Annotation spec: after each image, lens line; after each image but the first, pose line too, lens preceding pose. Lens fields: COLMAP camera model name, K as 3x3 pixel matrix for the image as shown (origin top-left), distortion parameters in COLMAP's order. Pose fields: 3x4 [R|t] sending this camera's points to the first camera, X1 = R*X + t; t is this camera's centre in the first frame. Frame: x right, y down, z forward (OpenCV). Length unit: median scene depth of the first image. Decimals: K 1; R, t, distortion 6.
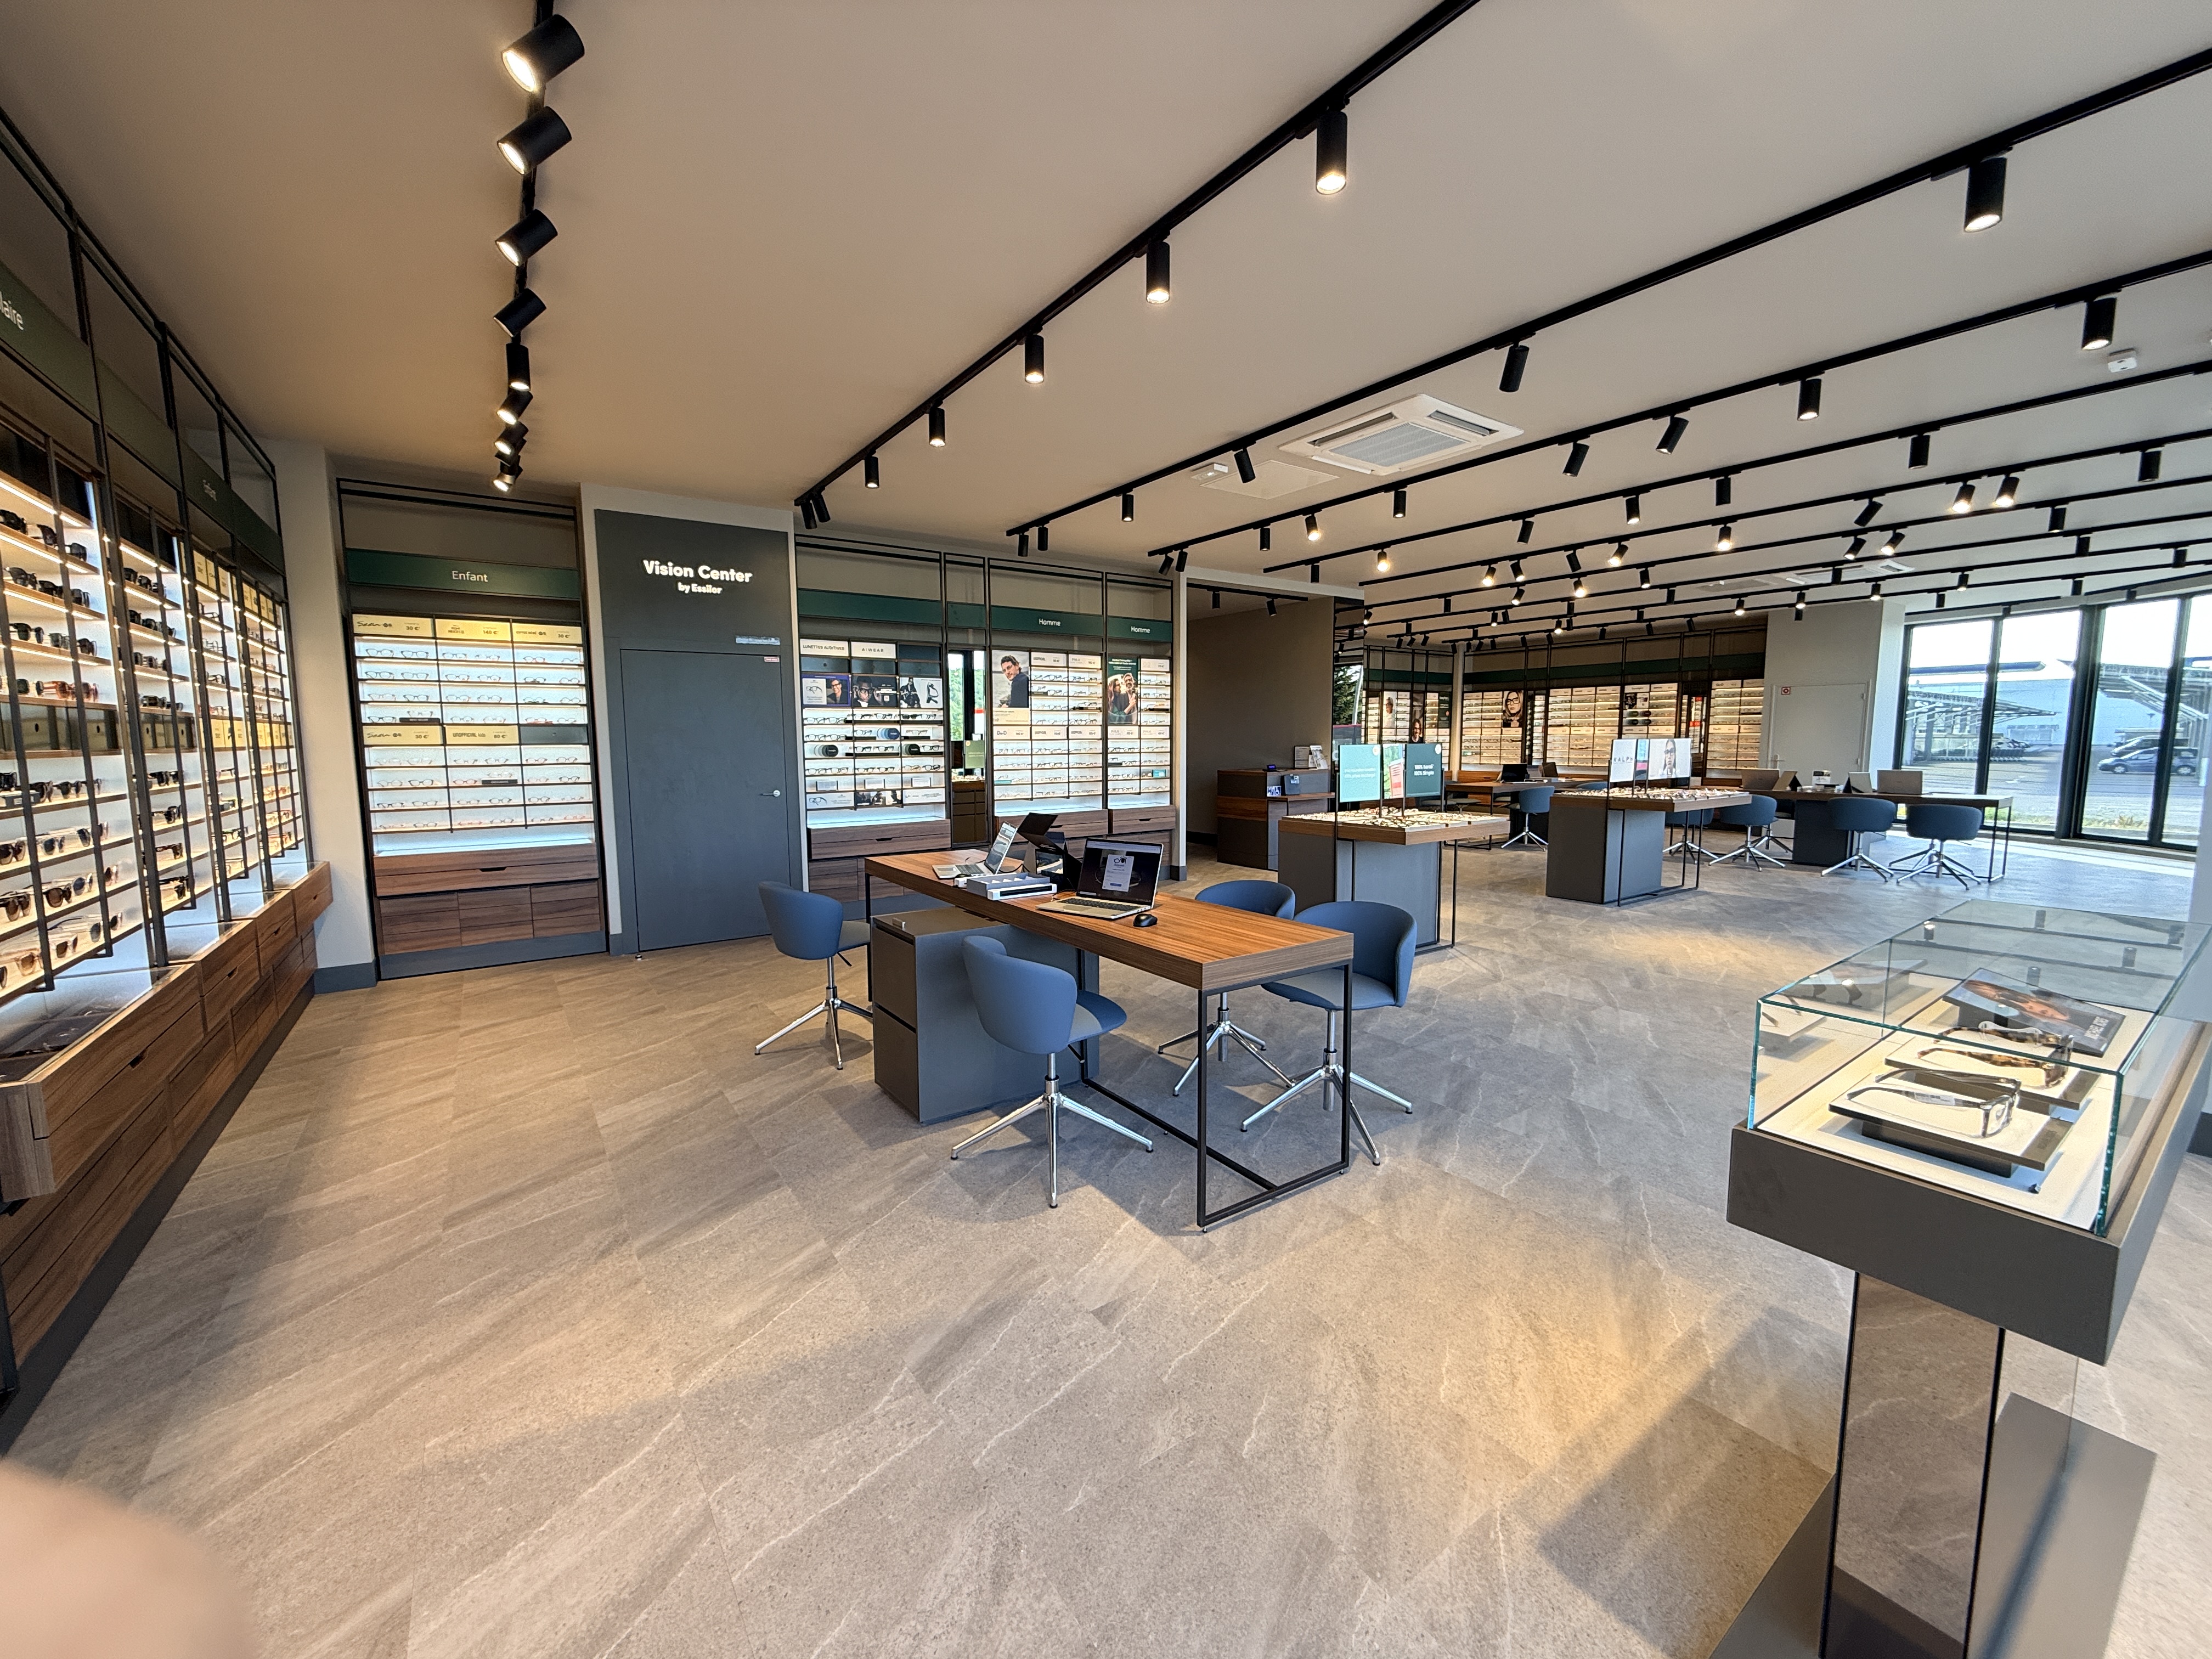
lens RADIAL K [[880.8, 0, 1108.5], [0, 880.8, 828.7], [0, 0, 1]] dist [-0.001924, -0.001087]
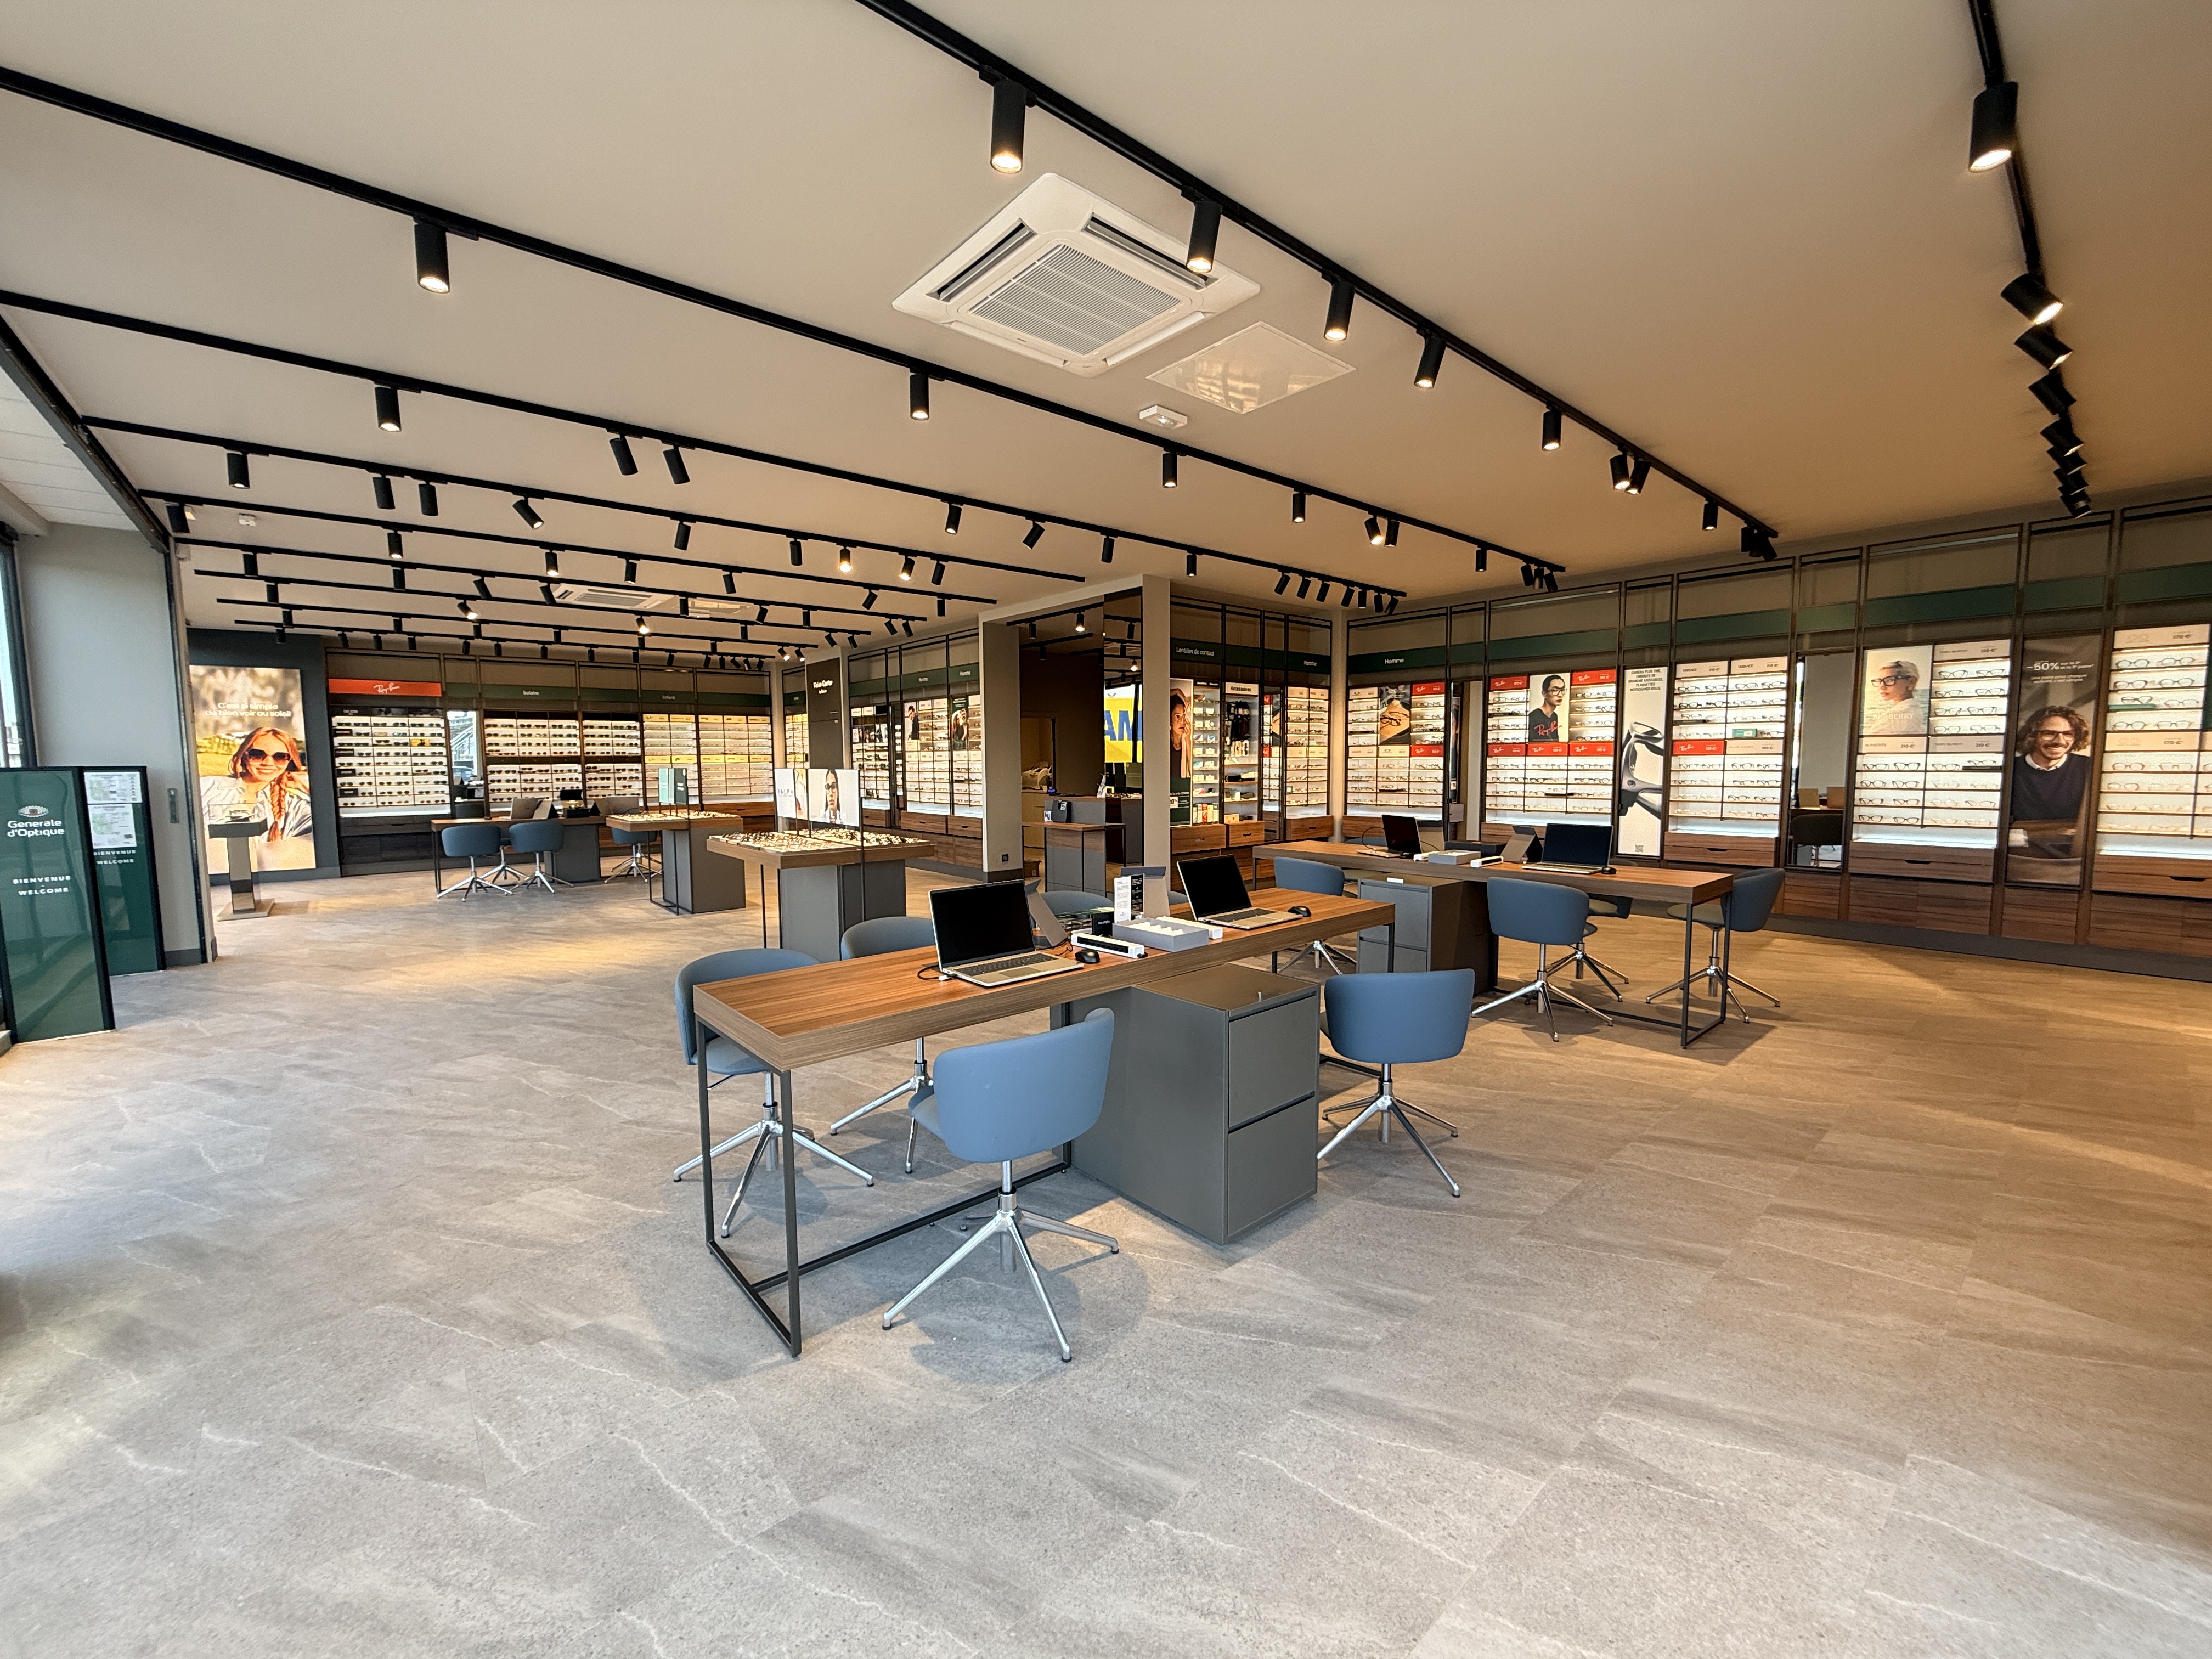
lens RADIAL K [[880.8, 0, 1098.8], [0, 880.8, 828.6], [0, 0, 1]] dist [-0.001924, -0.001087]
pose [[0.093702, 0.085246, -0.991944, 1.387643], [-0.095608, 0.992494, 0.076261, -0.128797], [0.990999, 0.087691, 0.101149, 1.148664]]
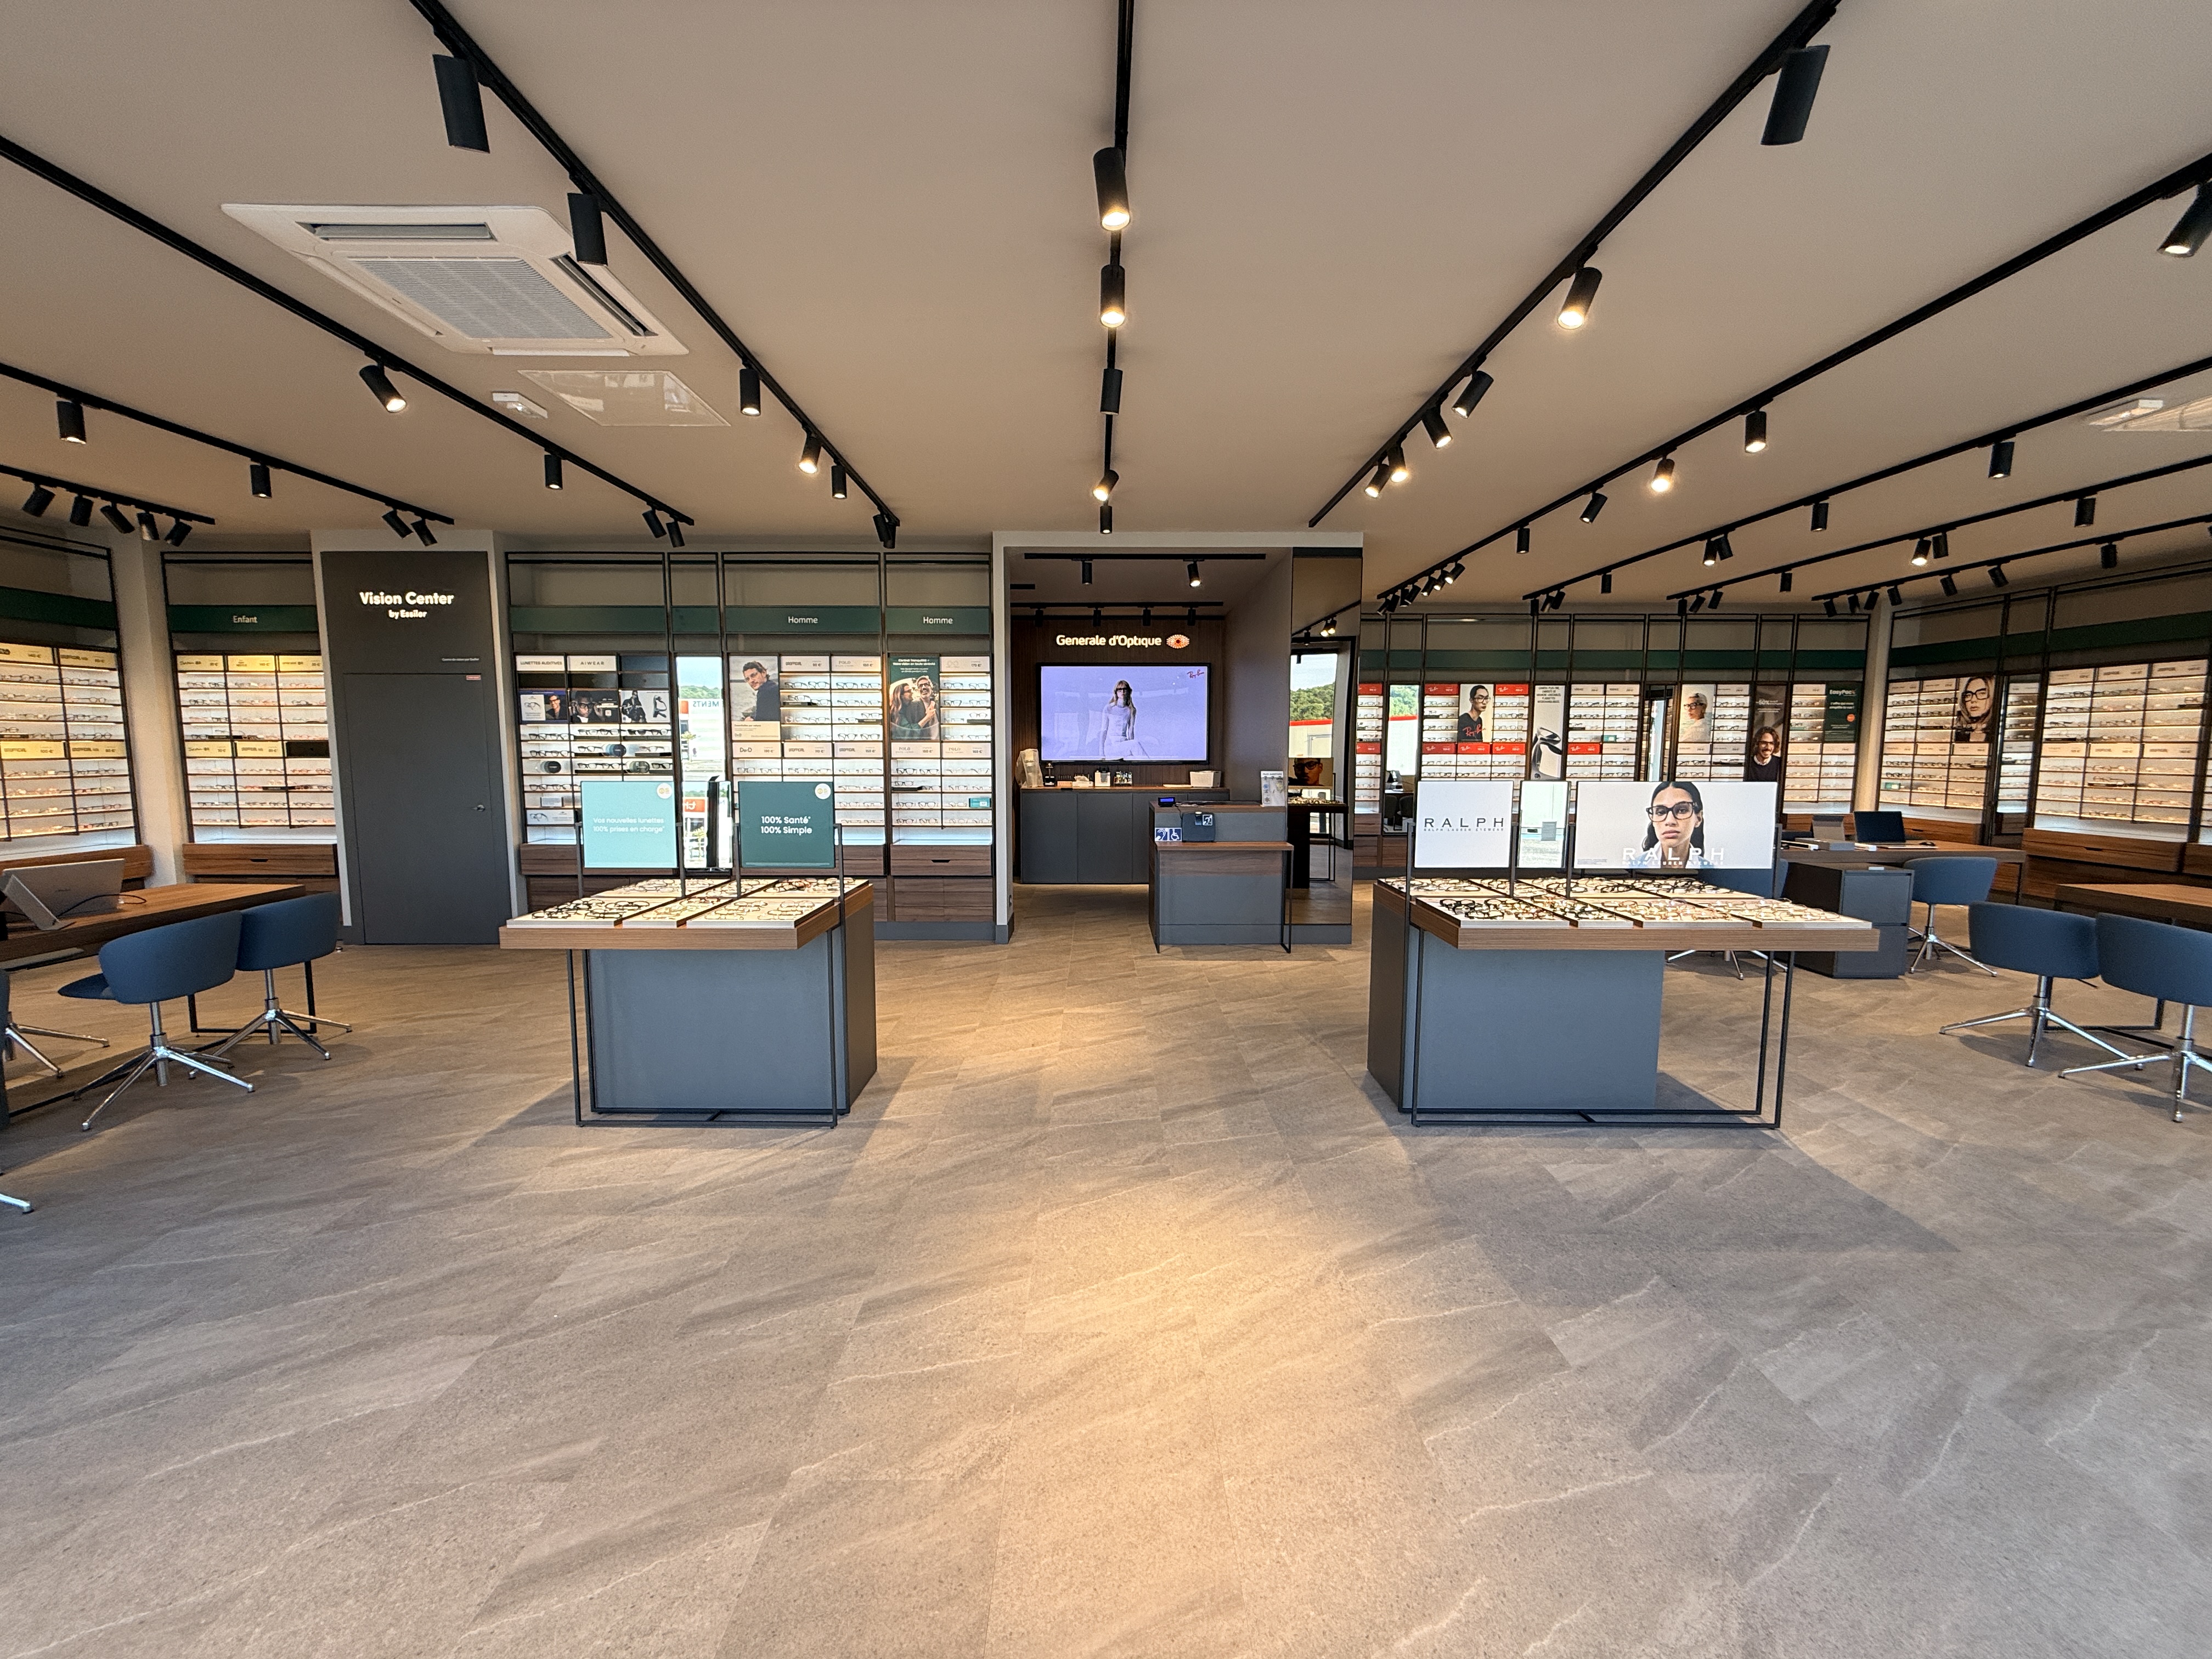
lens RADIAL K [[880.8, 0, 1115.8], [0, 880.8, 828.4], [0, 0, 1]] dist [-0.001924, -0.001087]
pose [[0.822052, 0.063466, -0.565864, 0.666125], [-0.066406, 0.997673, 0.015426, -0.066710], [0.565527, 0.024896, 0.824354, 0.472231]]
